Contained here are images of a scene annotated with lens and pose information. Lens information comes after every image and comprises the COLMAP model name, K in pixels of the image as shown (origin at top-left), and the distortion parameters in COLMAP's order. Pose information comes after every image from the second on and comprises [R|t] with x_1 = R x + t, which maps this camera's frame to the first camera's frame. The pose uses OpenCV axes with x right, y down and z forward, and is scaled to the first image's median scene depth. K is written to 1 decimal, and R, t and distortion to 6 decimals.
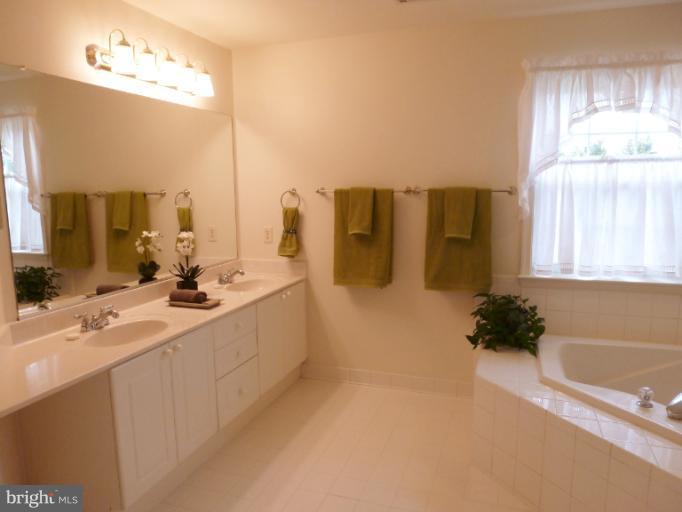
lens RADIAL K [[496.2, 0, 338.6], [0, 496.2, 255.0], [0, 0, 1]] dist [-0.051663, 0.010667]
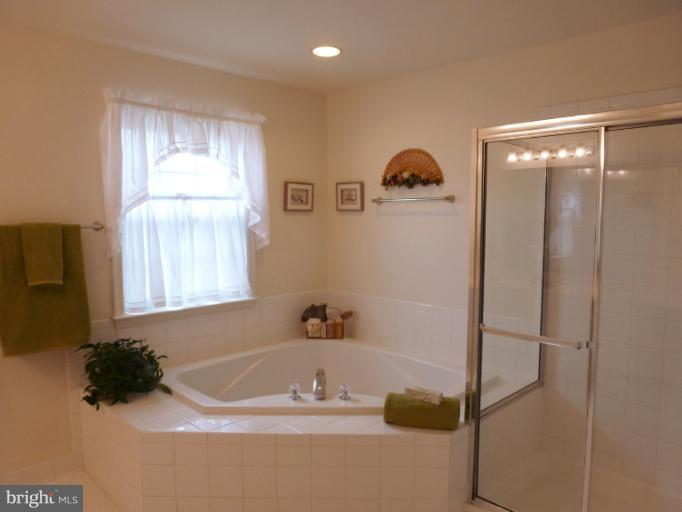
lens RADIAL K [[496.2, 0, 338.6], [0, 496.2, 255.0], [0, 0, 1]] dist [-0.051663, 0.010667]
pose [[0.424167, -0.059638, 0.903618, -0.305991], [0.125880, 0.992025, 0.006383, -0.030221], [-0.896792, 0.111040, 0.428292, 0.235999]]
